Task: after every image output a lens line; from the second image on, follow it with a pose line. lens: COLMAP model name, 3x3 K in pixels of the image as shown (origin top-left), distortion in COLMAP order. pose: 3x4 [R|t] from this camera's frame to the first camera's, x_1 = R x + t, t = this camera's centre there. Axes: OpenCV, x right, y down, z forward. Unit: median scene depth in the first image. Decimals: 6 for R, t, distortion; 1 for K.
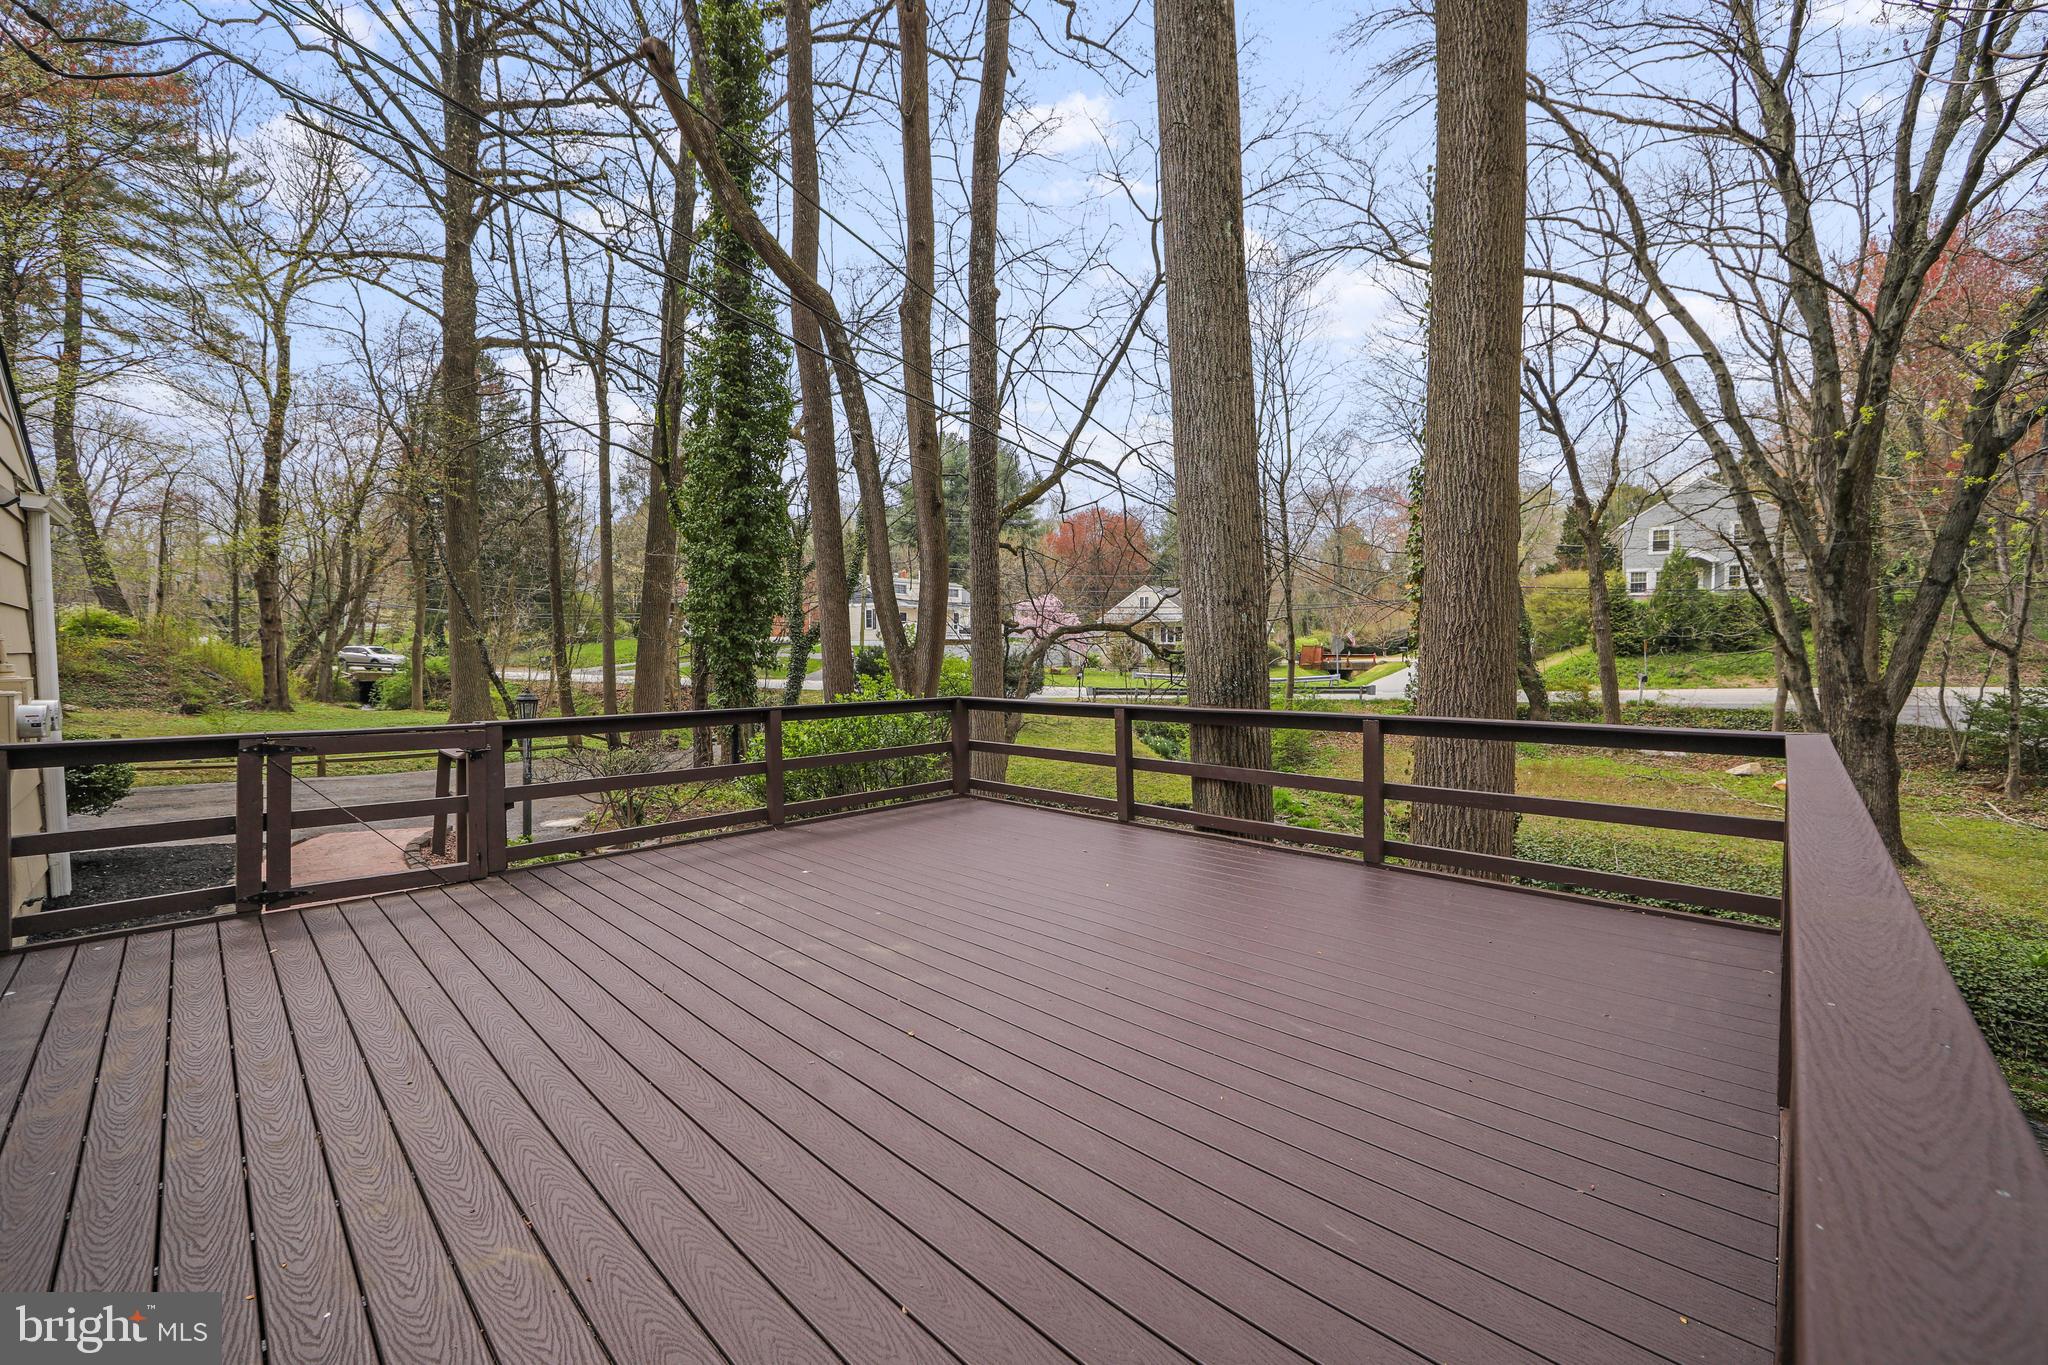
lens RADIAL K [[805.1, 0, 1019.8], [0, 805.1, 681.8], [0, 0, 1]] dist [-0.006740, 0.001041]
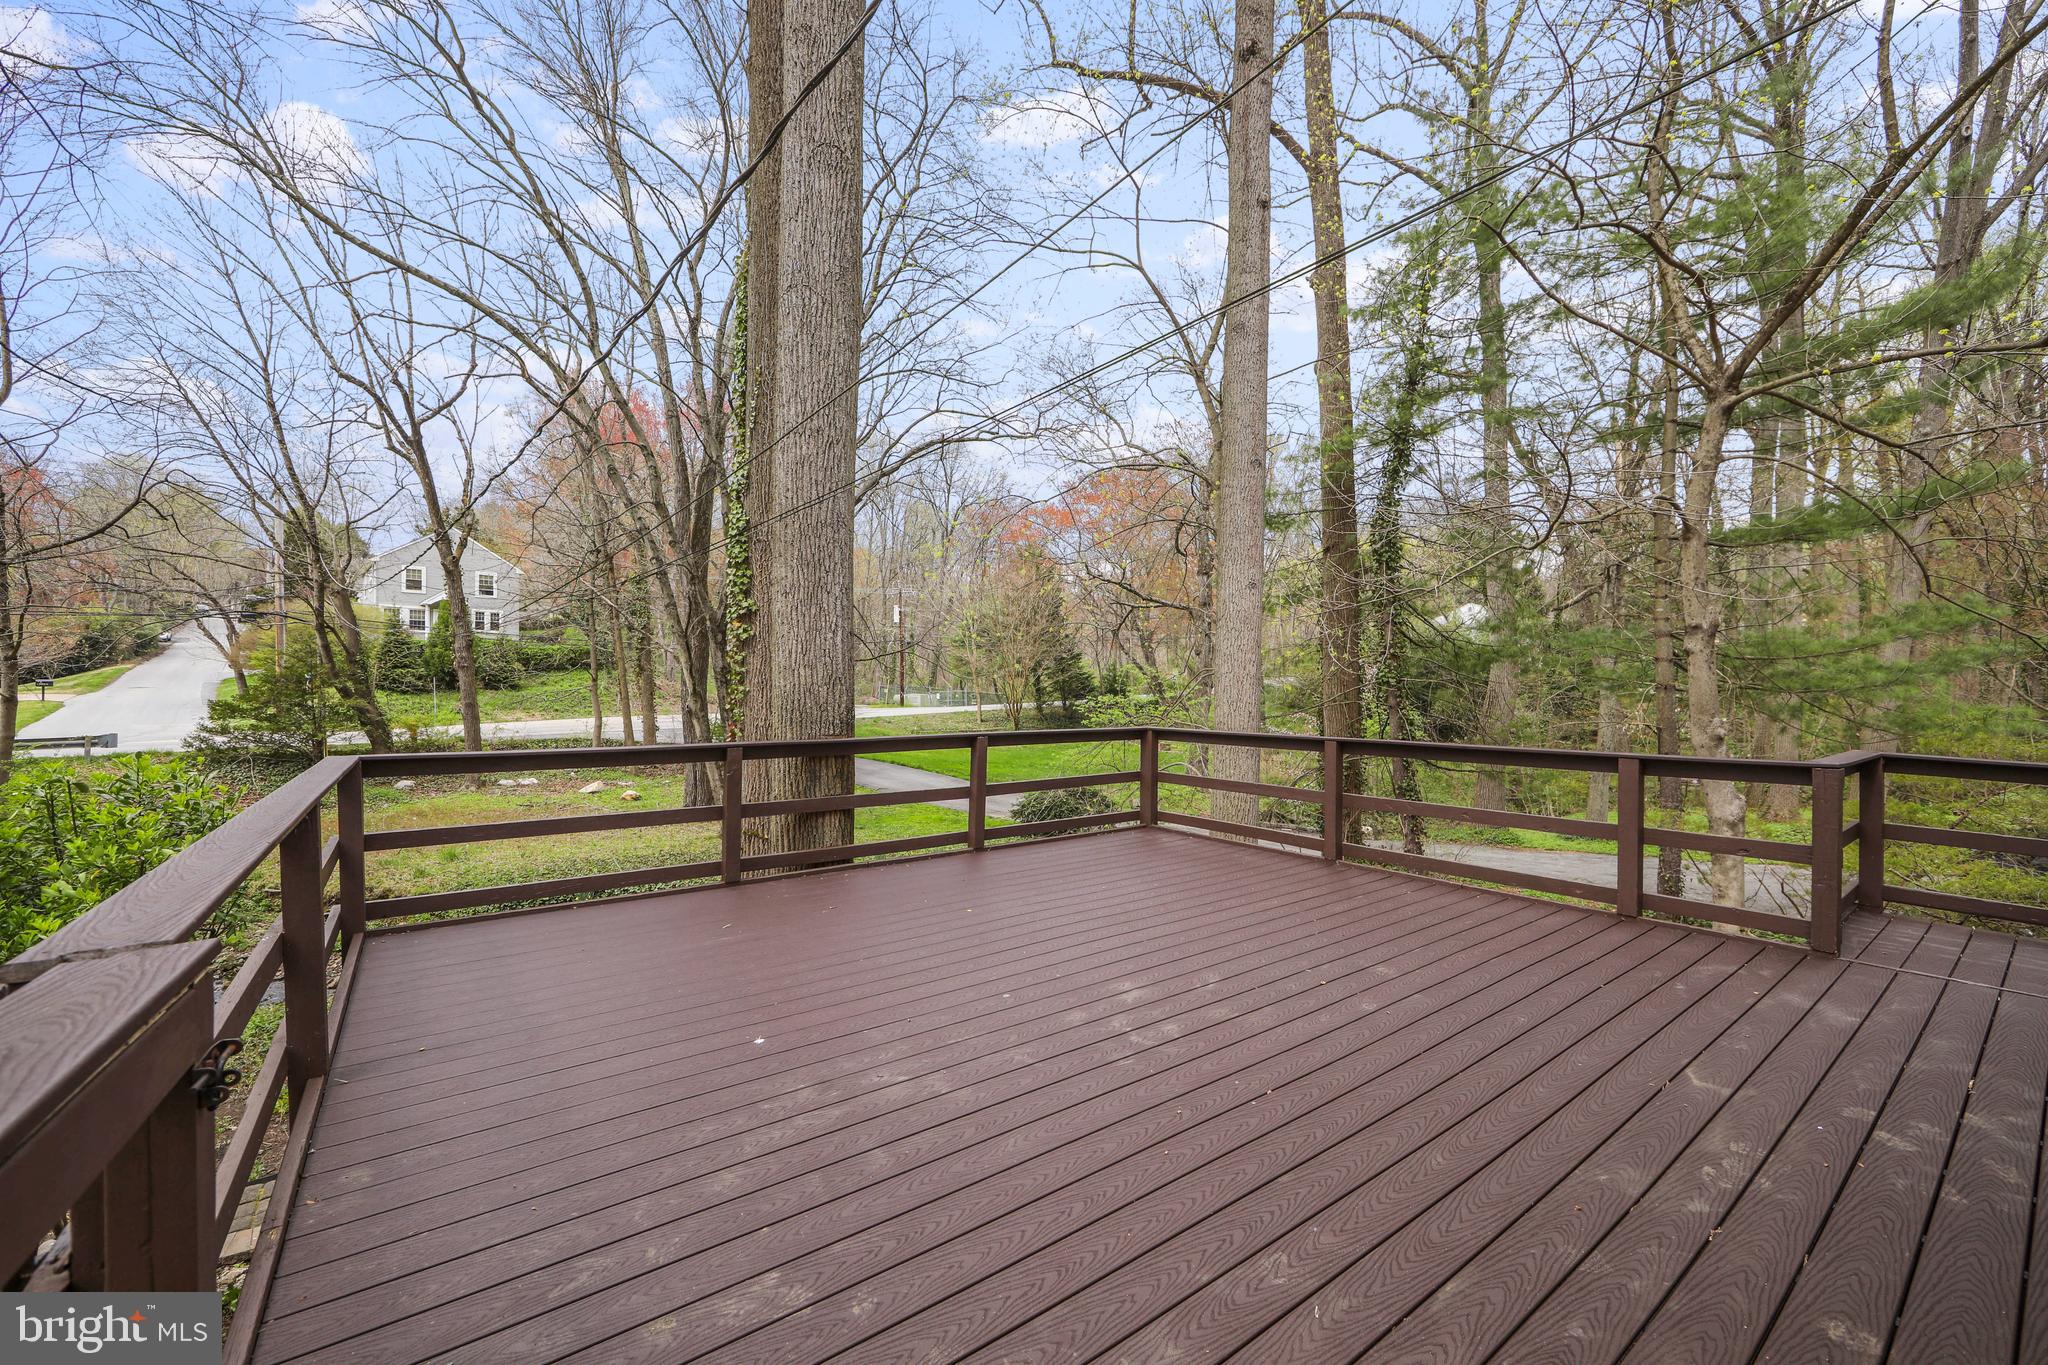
lens RADIAL K [[805.1, 0, 1025.5], [0, 805.1, 698.7], [0, 0, 1]] dist [-0.006740, 0.001041]
pose [[0.164820, -0.004623, 0.986313, -1.044204], [0.030088, 0.999547, -0.000343, -0.016059], [-0.985865, 0.029733, 0.164885, 0.888729]]
